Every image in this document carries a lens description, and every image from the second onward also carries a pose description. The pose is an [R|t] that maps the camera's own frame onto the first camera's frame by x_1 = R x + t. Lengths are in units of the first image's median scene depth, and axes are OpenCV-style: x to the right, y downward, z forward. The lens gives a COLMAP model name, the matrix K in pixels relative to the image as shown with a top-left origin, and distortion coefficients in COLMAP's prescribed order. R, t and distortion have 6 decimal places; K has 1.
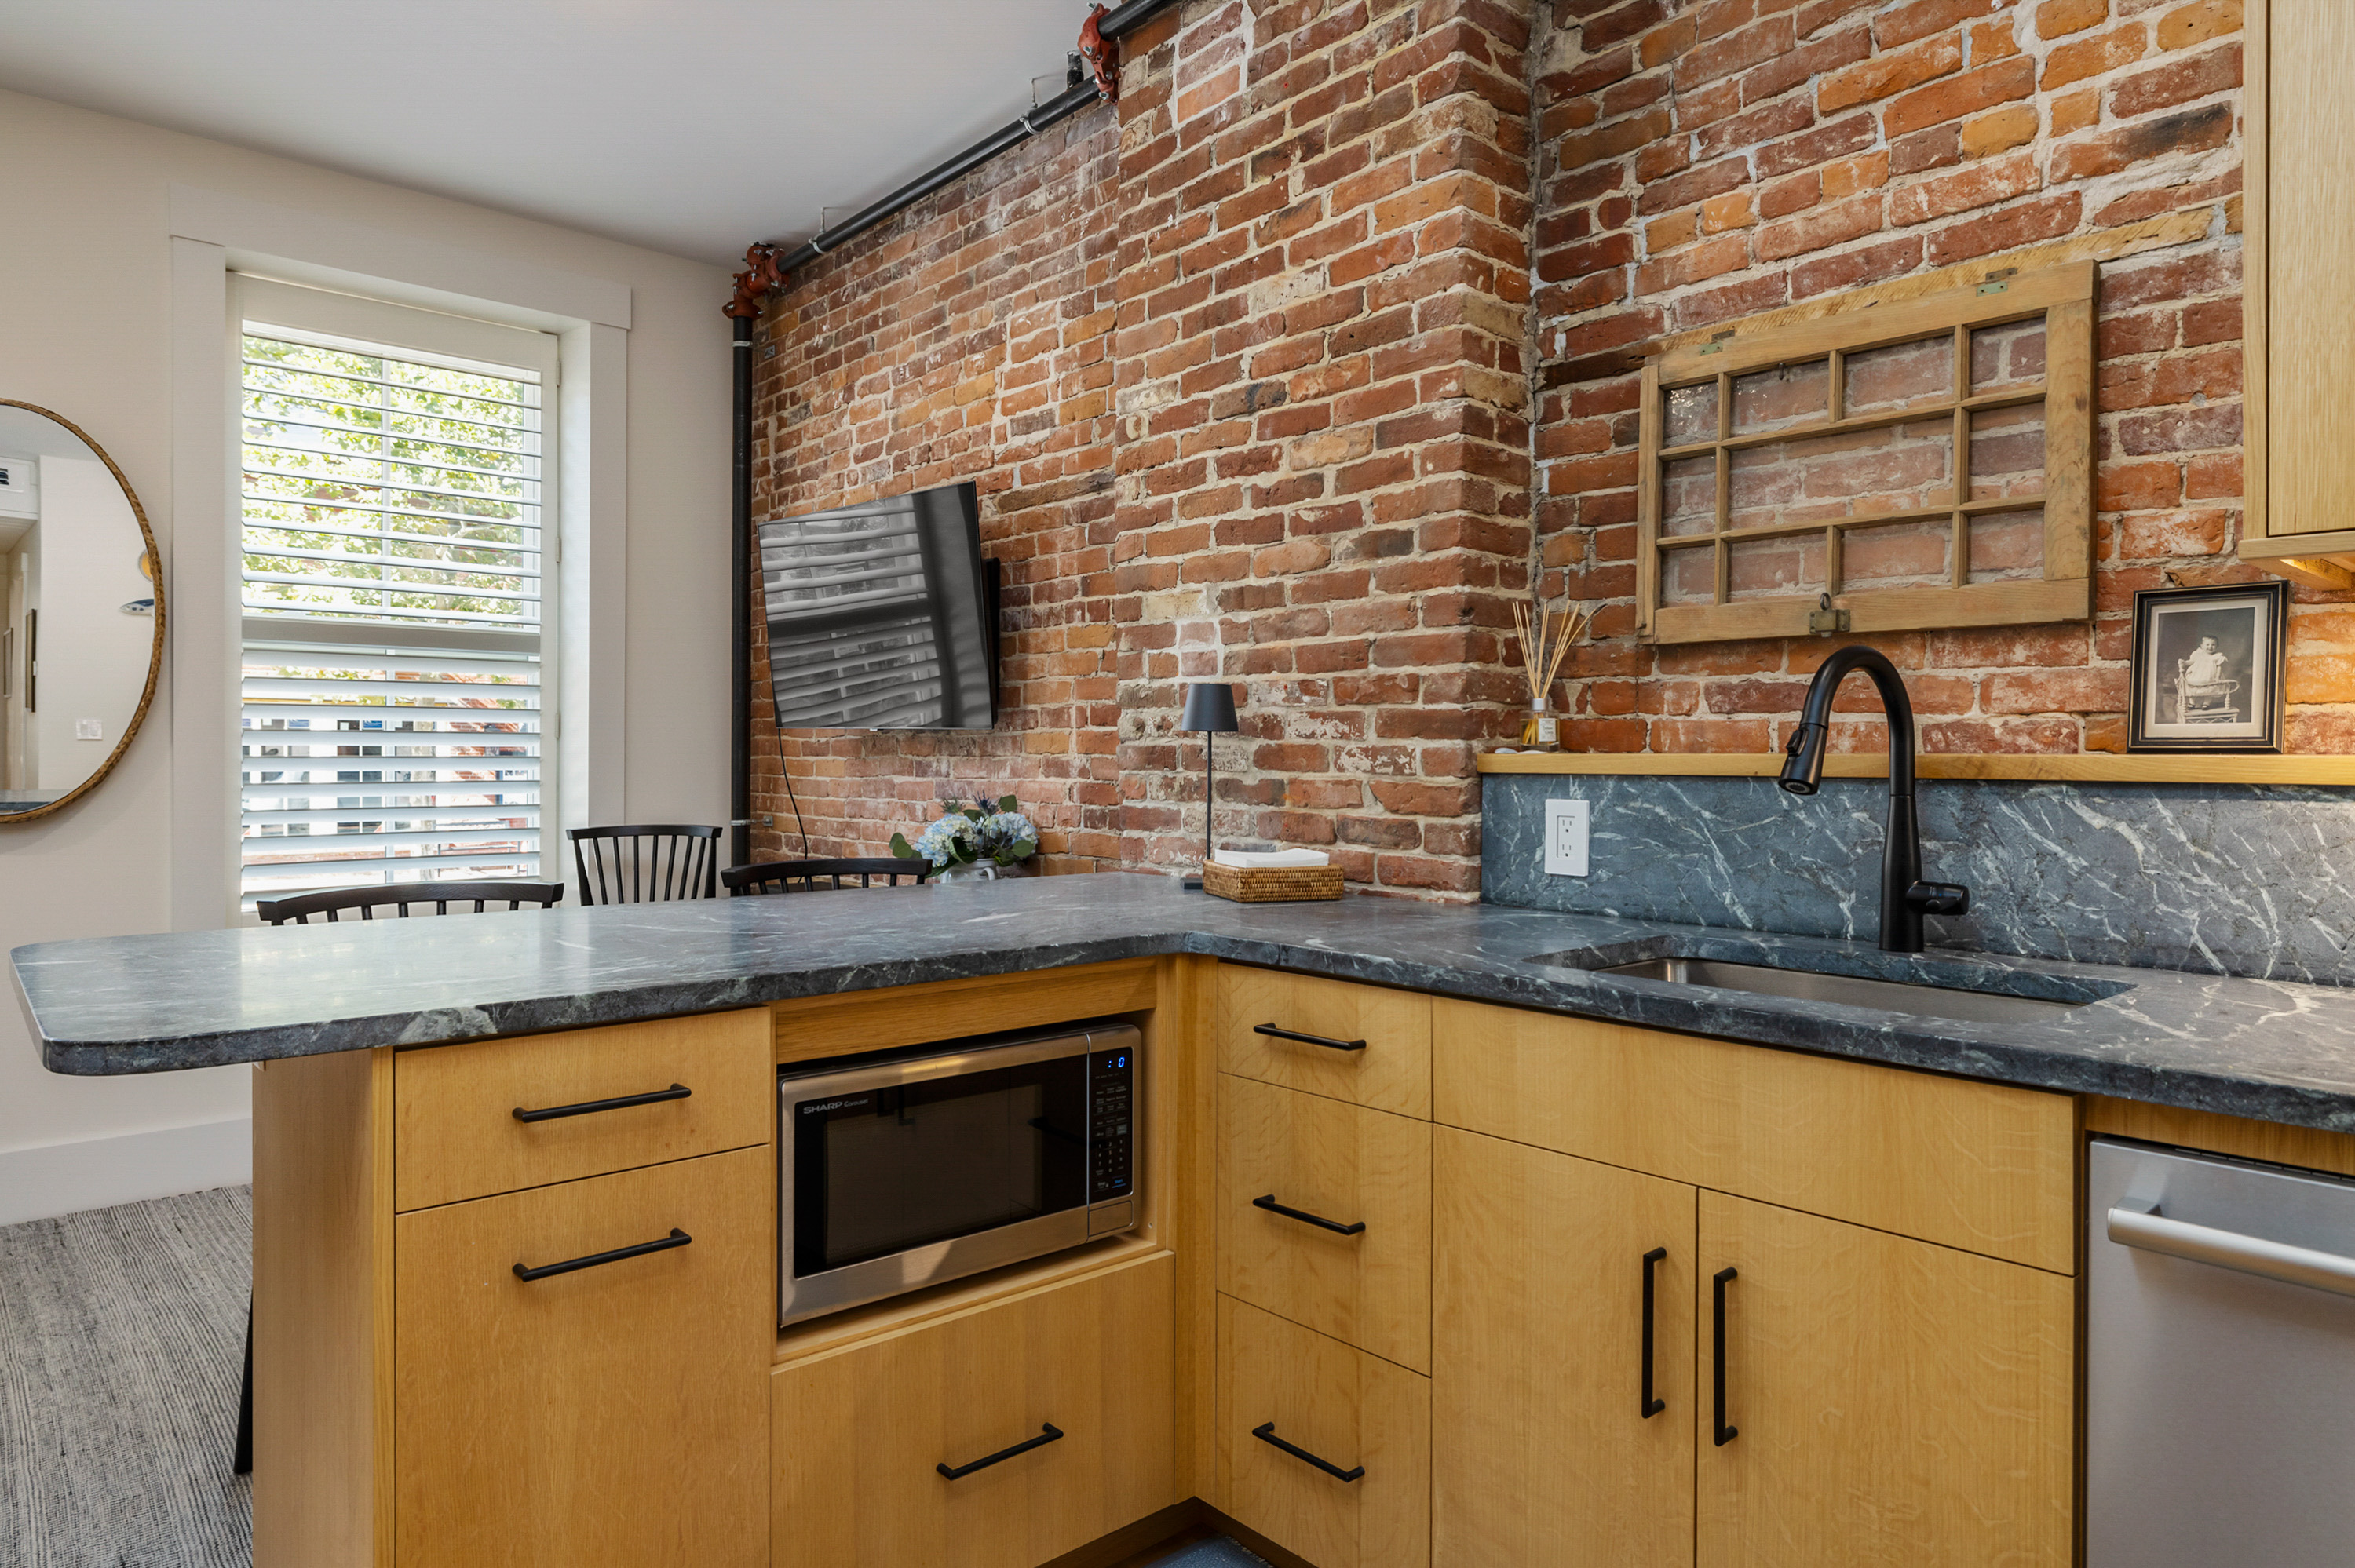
lens RADIAL K [[1439.6, 0, 1190.6], [0, 1439.6, 767.3], [0, 0, 1]] dist [0.000648, -0.000065]
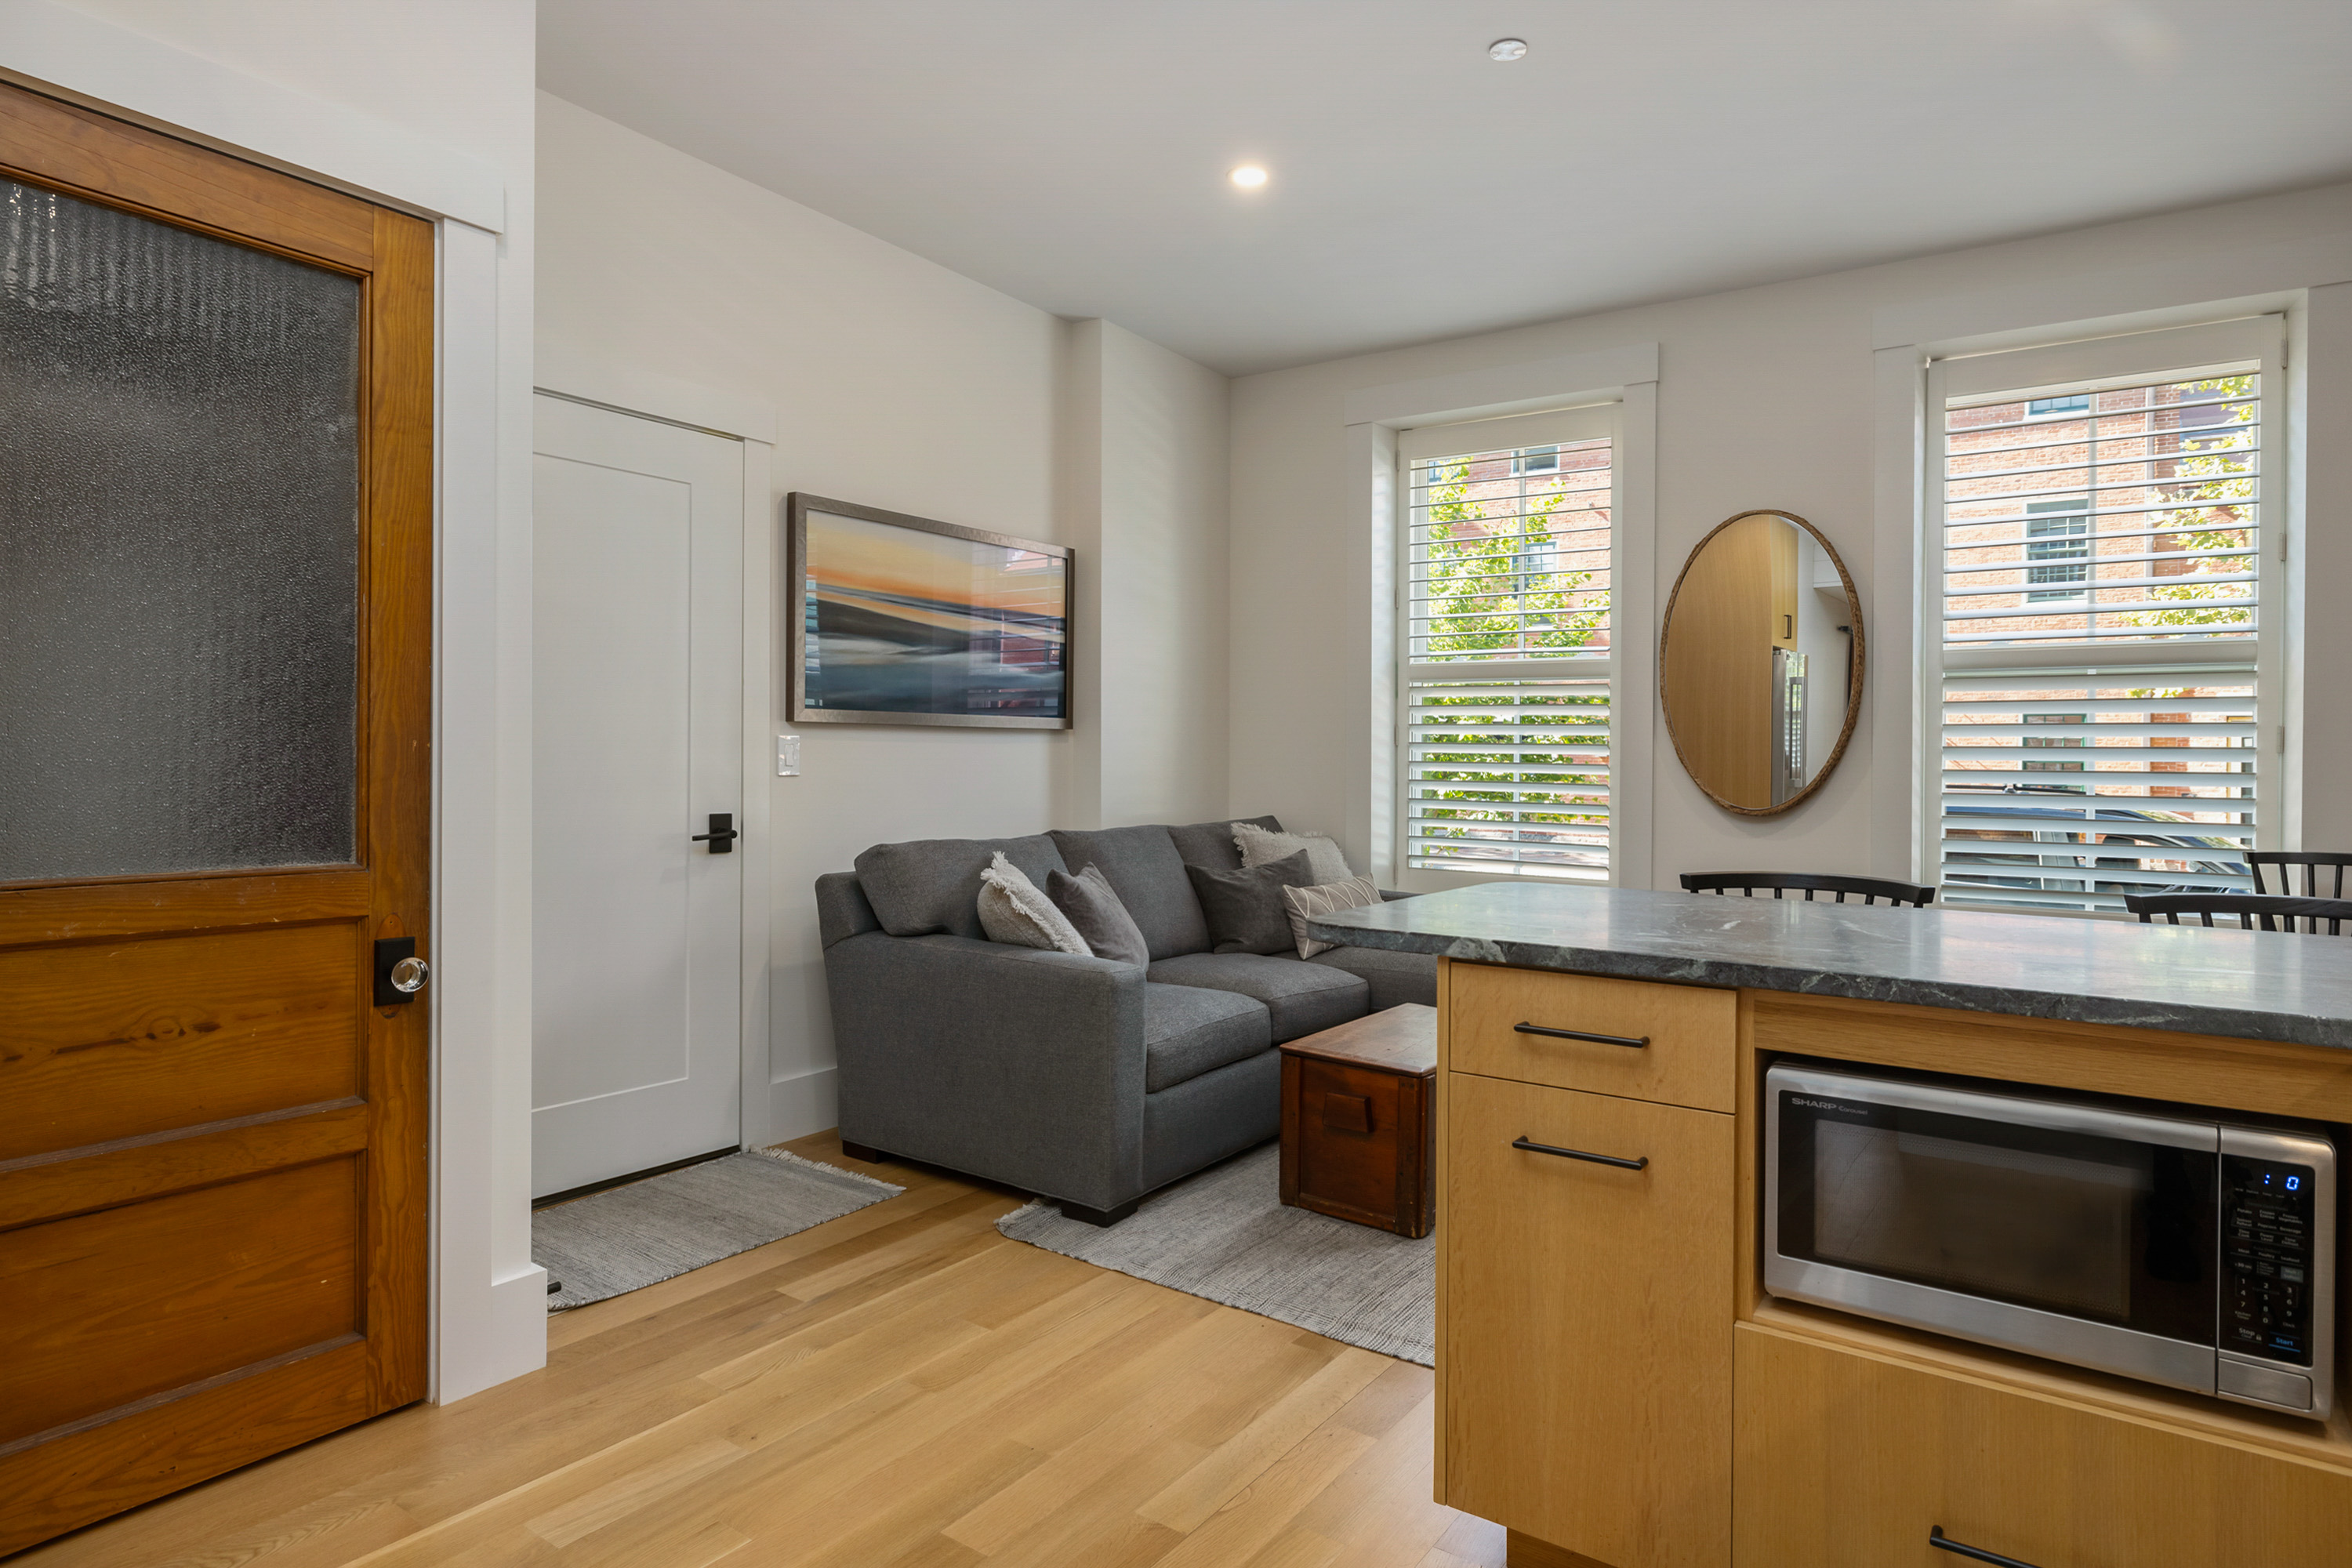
lens RADIAL K [[1317.3, 0, 1185.1], [0, 1317.3, 777.4], [0, 0, 1]] dist [0.002595, 0.000634]
pose [[0.236530, 0.015827, -0.971495, 0.555771], [-0.019674, 0.999740, 0.011497, -0.002050], [0.971425, 0.016394, 0.236780, 0.325315]]
